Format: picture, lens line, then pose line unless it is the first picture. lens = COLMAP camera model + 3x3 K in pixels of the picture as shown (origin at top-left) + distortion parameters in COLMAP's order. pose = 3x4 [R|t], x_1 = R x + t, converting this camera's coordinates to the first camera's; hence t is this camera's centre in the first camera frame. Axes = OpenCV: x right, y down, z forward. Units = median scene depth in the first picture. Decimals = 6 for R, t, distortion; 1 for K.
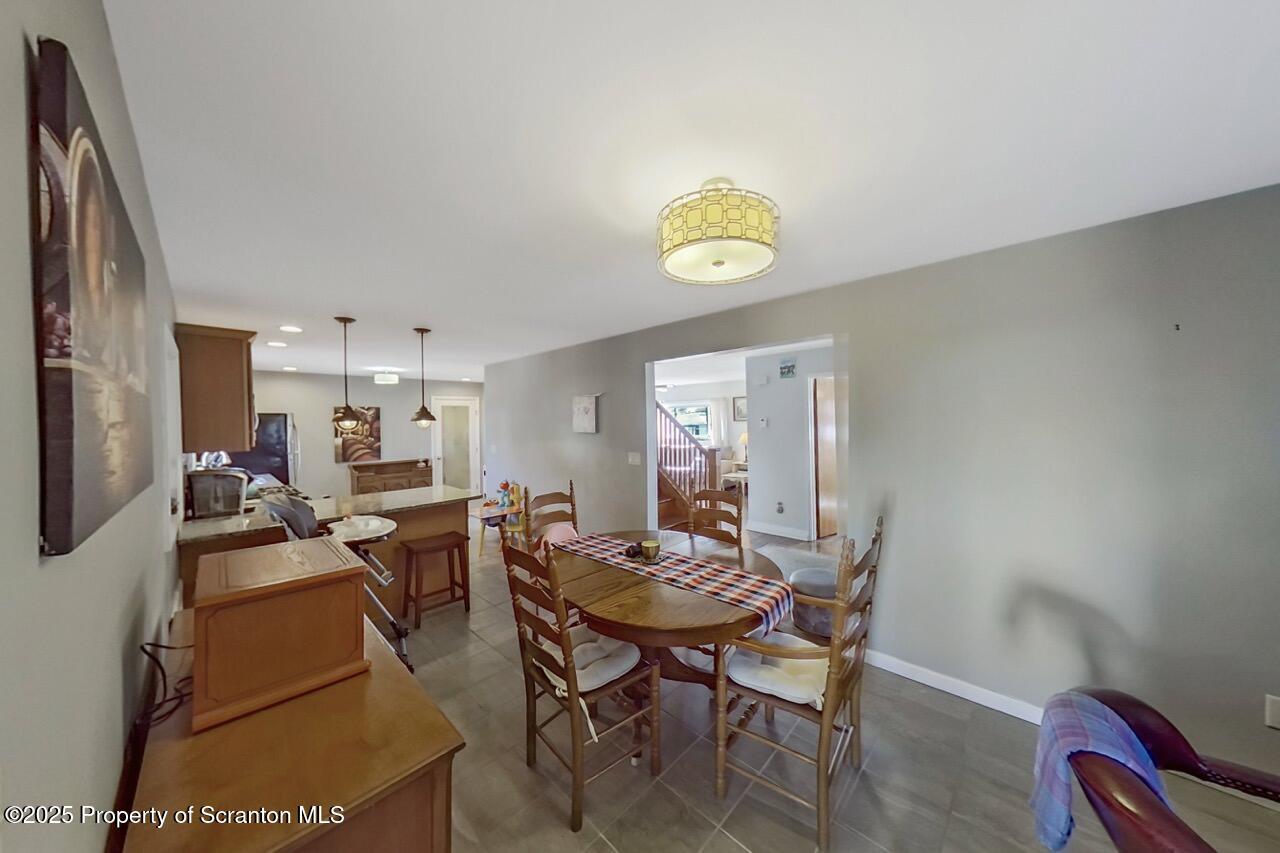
lens RADIAL K [[392.2, 0, 678.4], [0, 392.2, 426.6], [0, 0, 1]] dist [0.000195, -0.000006]
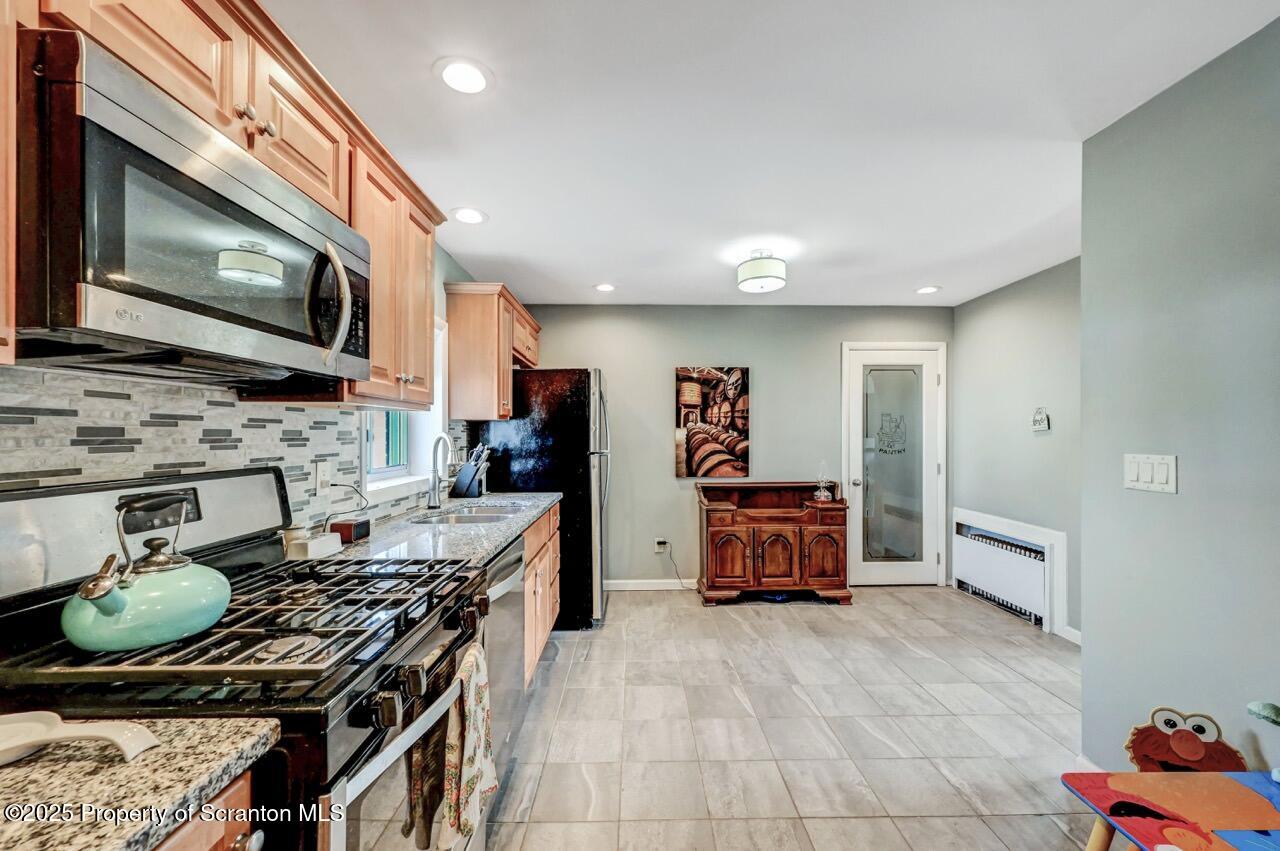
lens RADIAL K [[511.6, 0, 644.9], [0, 511.6, 431.9], [0, 0, 1]] dist [-0.000534, 0.000429]
pose [[0.656264, 0.007969, -0.754489, -0.378172], [-0.018182, 0.999821, -0.005254, 0.035304], [0.754312, 0.017166, 0.656292, 0.504017]]
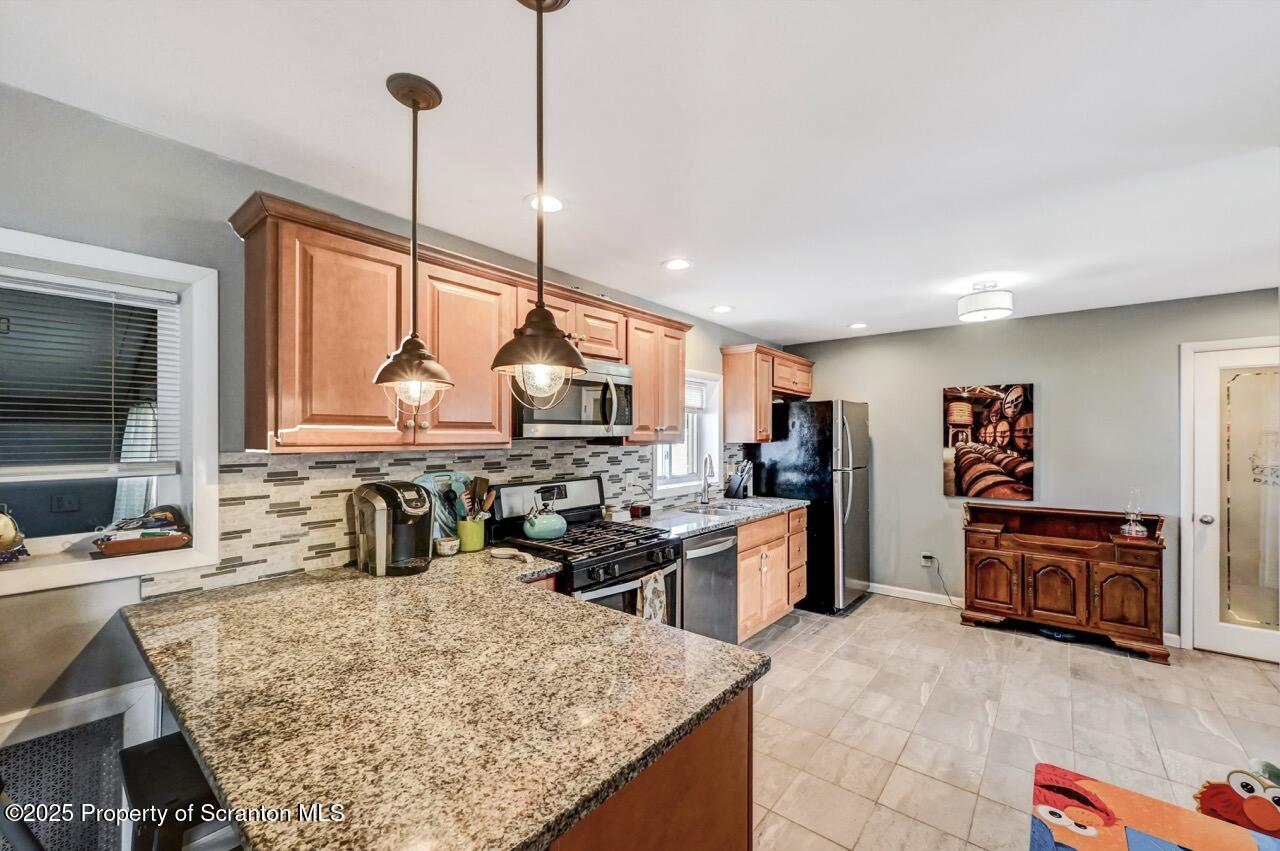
lens RADIAL K [[511.6, 0, 645.4], [0, 511.6, 433.0], [0, 0, 1]] dist [-0.000534, 0.000429]
pose [[0.012872, 0.007683, -0.999888, -0.188269], [-0.015288, 0.999855, 0.007486, 0.009528], [0.999800, 0.015190, 0.012988, 0.562263]]
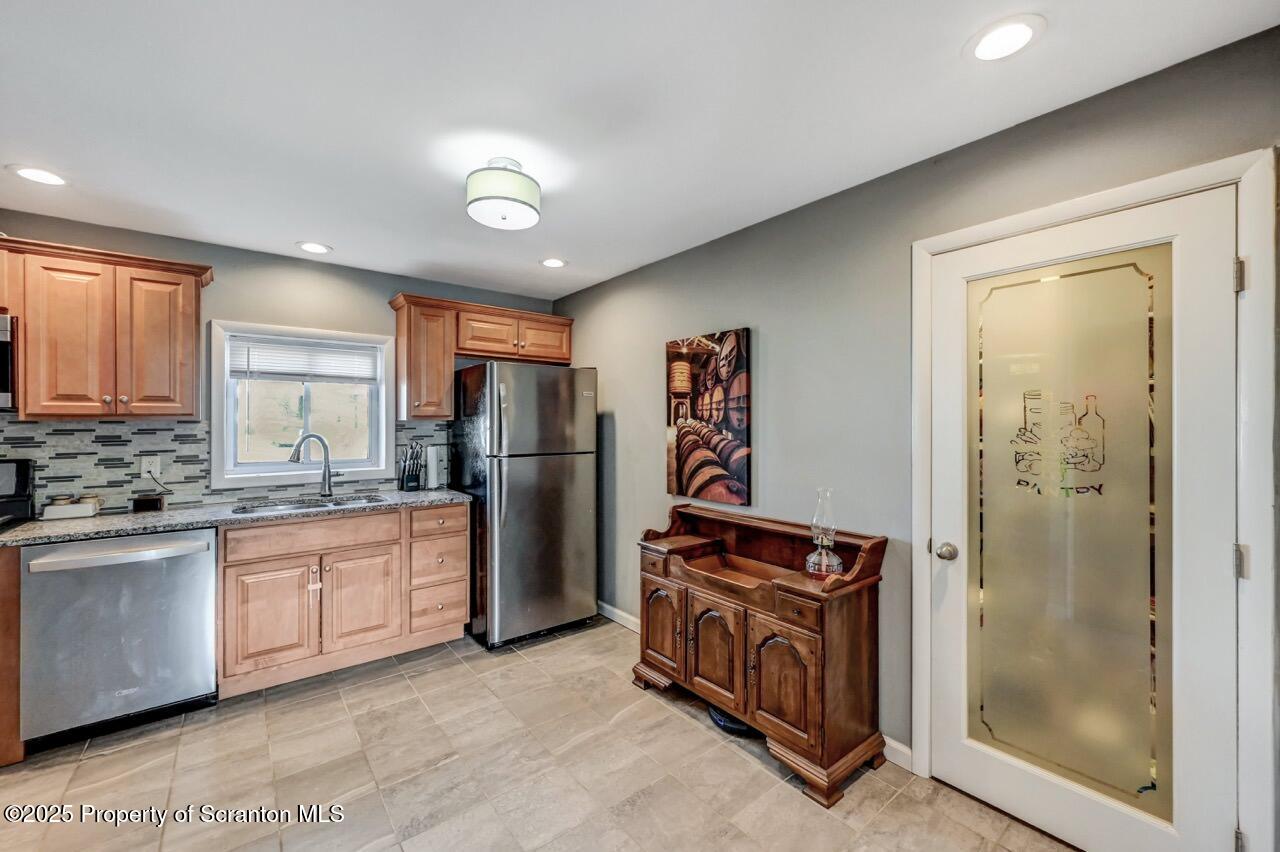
lens RADIAL K [[511.6, 0, 639.4], [0, 511.6, 419.6], [0, 0, 1]] dist [-0.000534, 0.000429]
pose [[-0.201198, 0.009190, -0.979507, -0.375840], [-0.009279, 0.999893, 0.011287, 0.015922], [0.979507, 0.011360, -0.201092, 1.015845]]
